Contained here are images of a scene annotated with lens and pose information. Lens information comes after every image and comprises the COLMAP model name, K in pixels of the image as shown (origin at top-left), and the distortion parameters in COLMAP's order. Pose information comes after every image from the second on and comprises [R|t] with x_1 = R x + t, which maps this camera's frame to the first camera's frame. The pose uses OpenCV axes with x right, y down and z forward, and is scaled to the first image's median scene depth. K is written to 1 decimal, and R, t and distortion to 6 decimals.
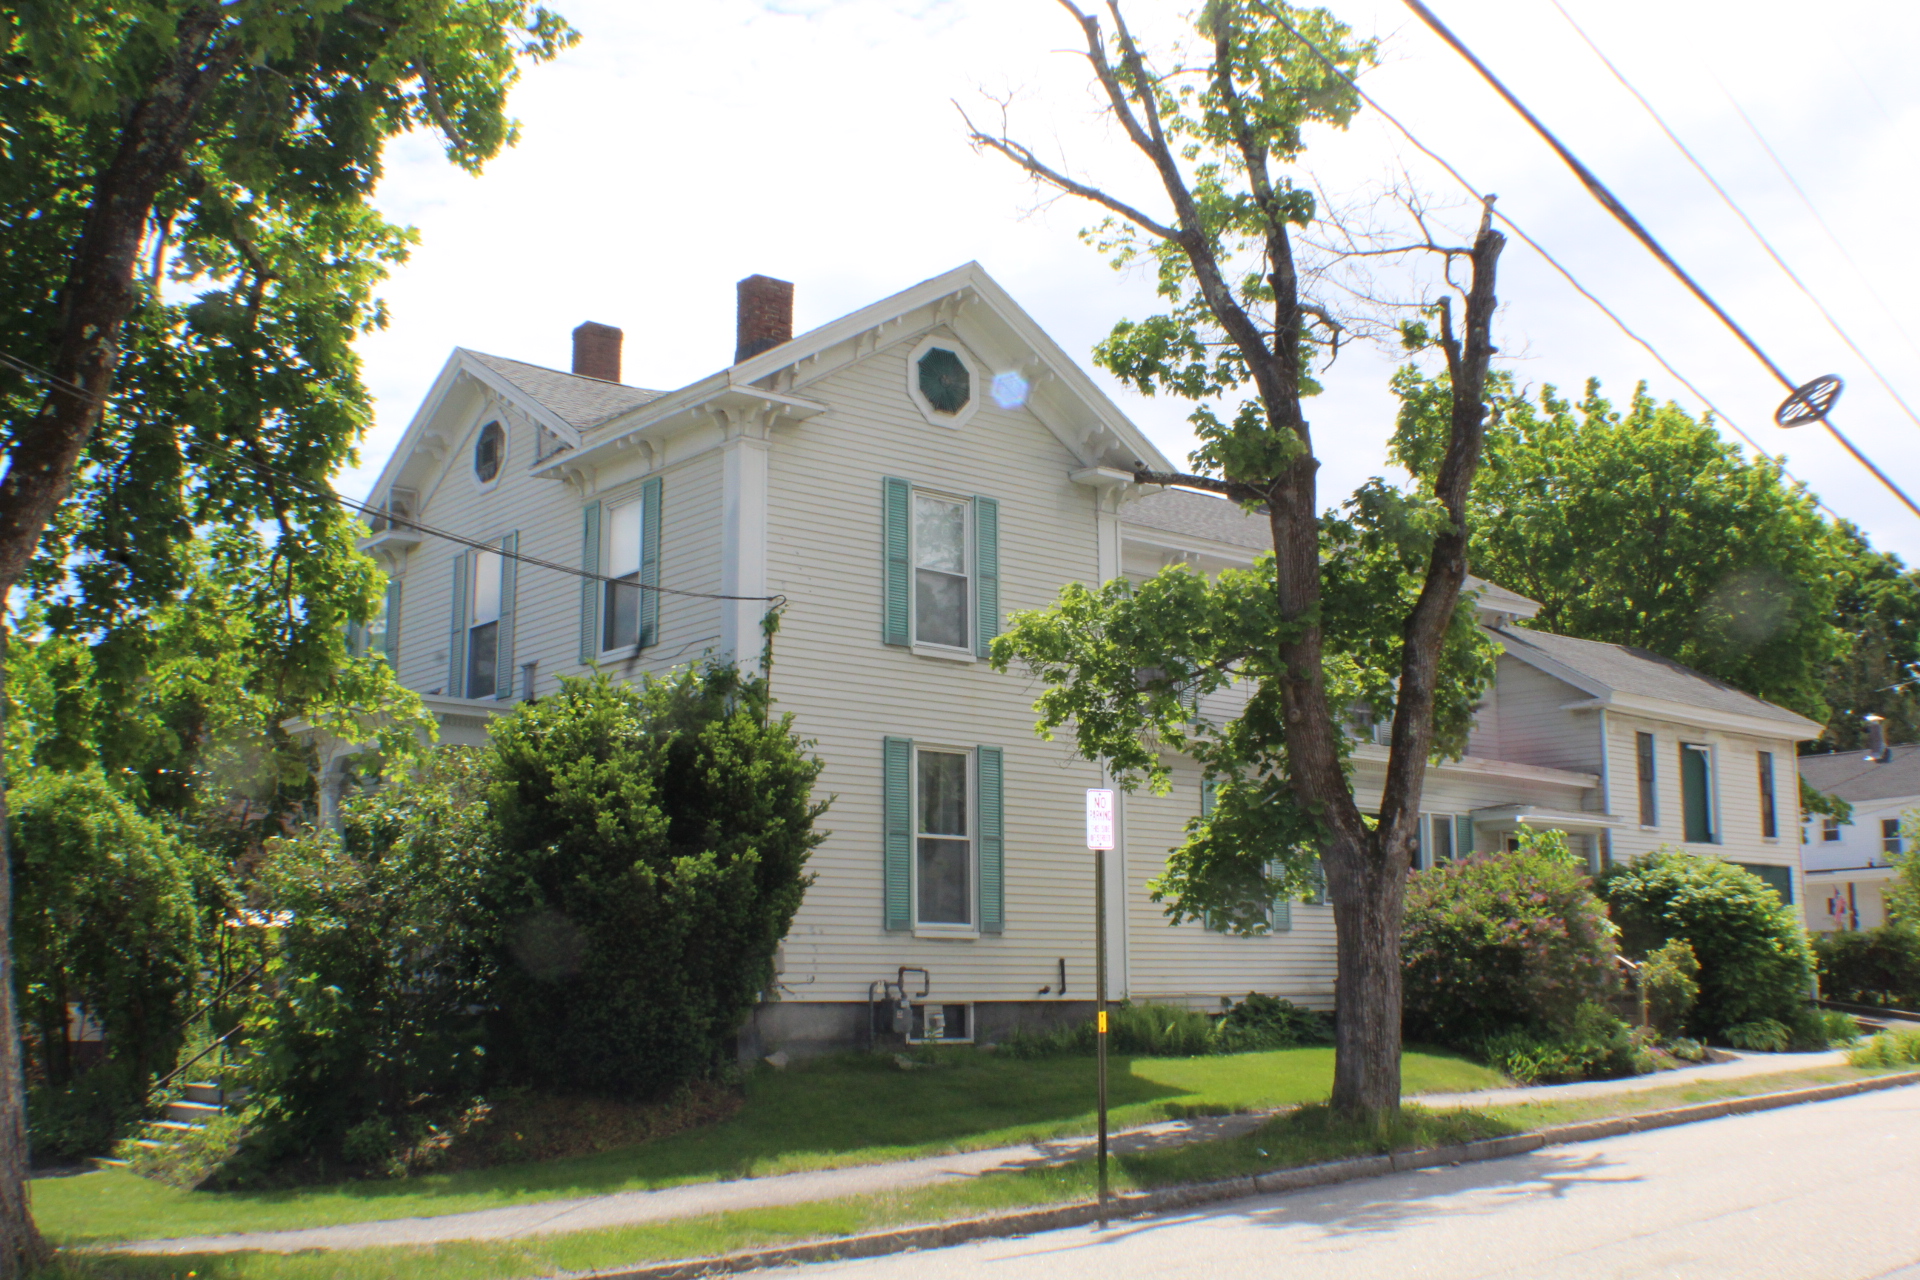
lens RADIAL K [[1793.4, 0, 960.6], [0, 1793.4, 642.4], [0, 0, 1]] dist [0.040941, 0.000000]
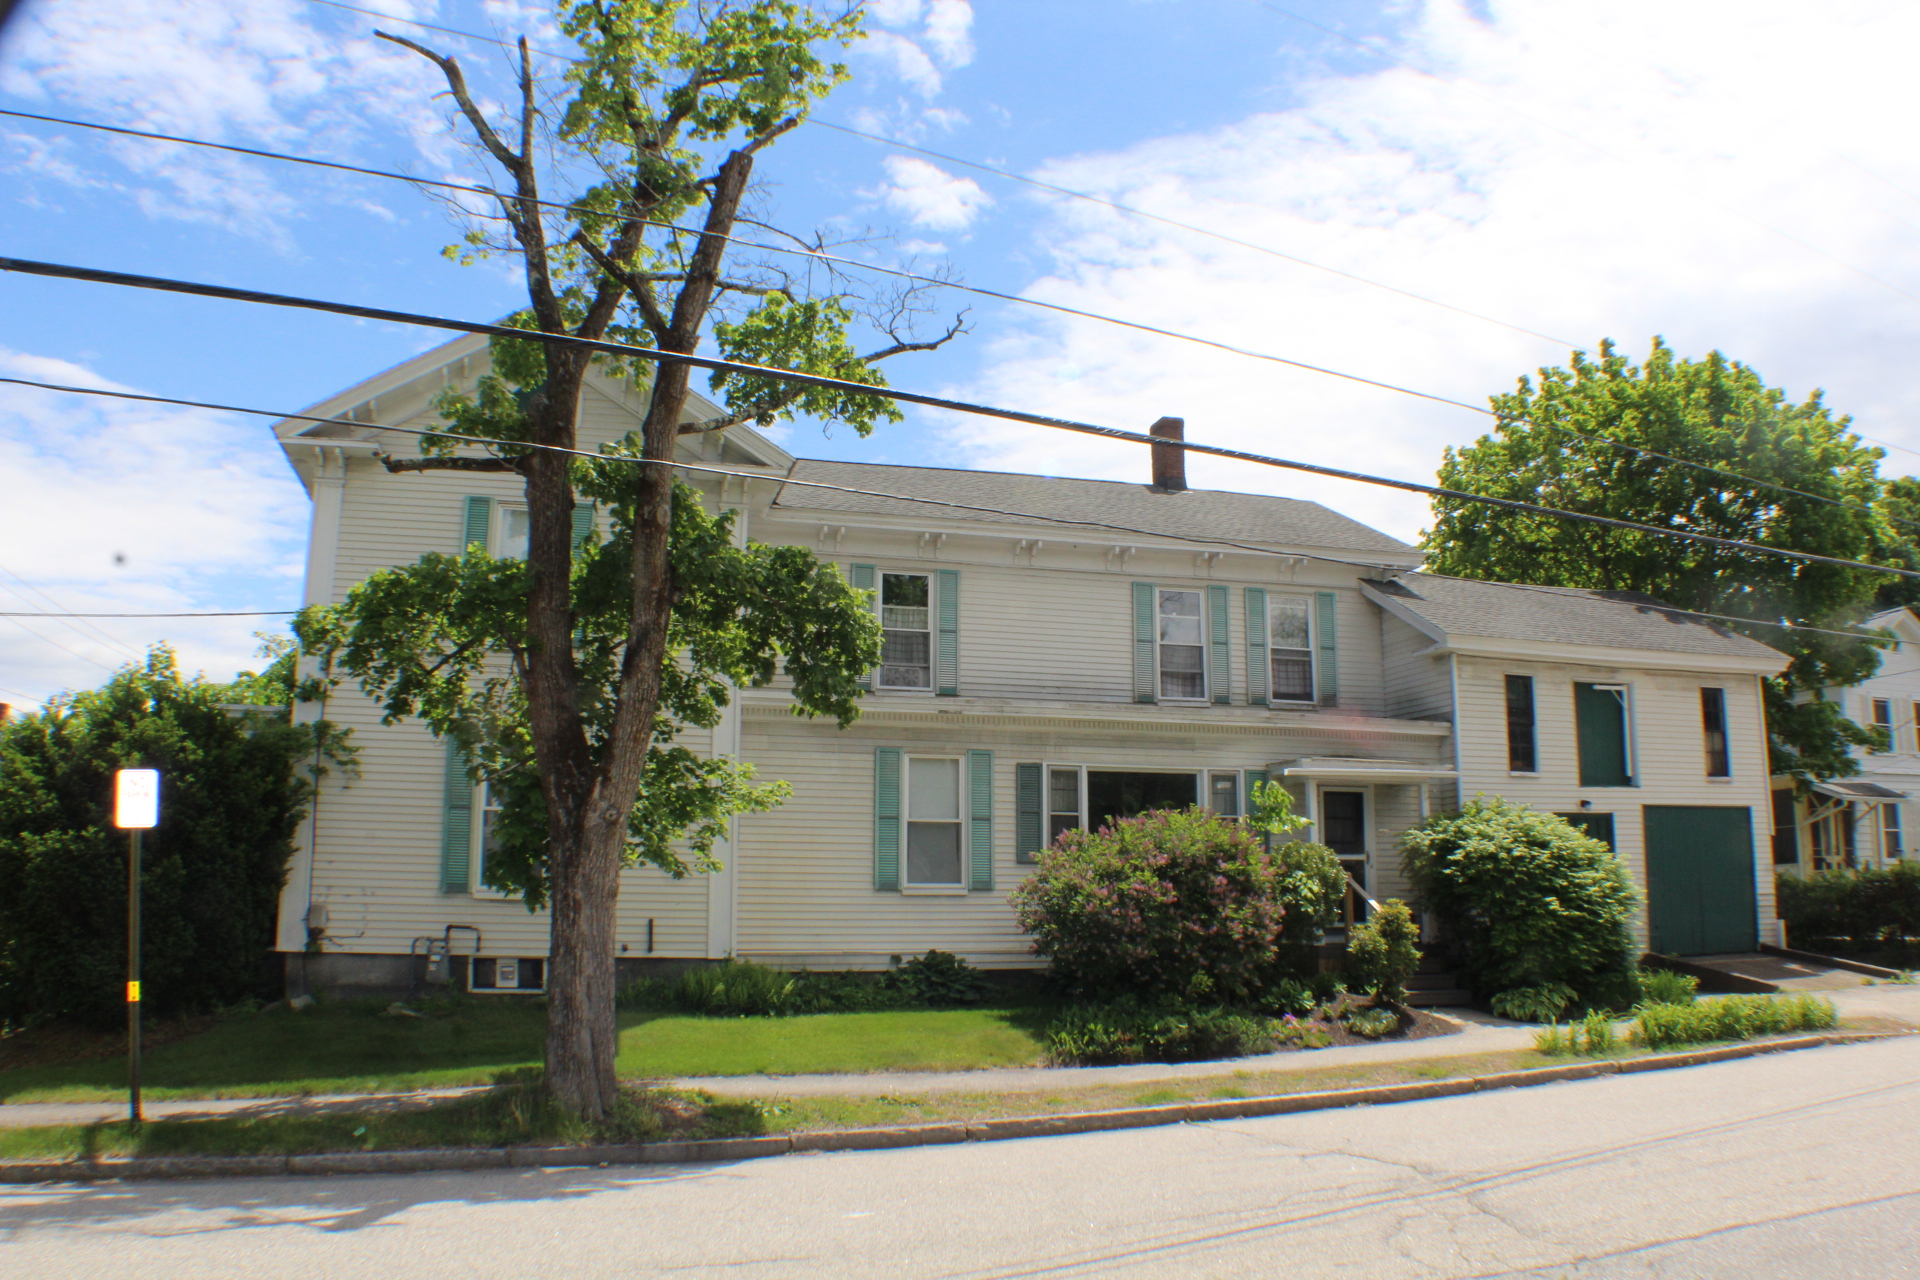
lens RADIAL K [[1213.8, 0, 955.5], [0, 1213.8, 633.5], [0, 0, 1]] dist [-0.069294, 0.000179]
pose [[0.900070, -0.081466, -0.428062, 0.494822], [0.070206, 0.996646, -0.042057, 0.043101], [0.430053, 0.007802, 0.902770, 0.380835]]
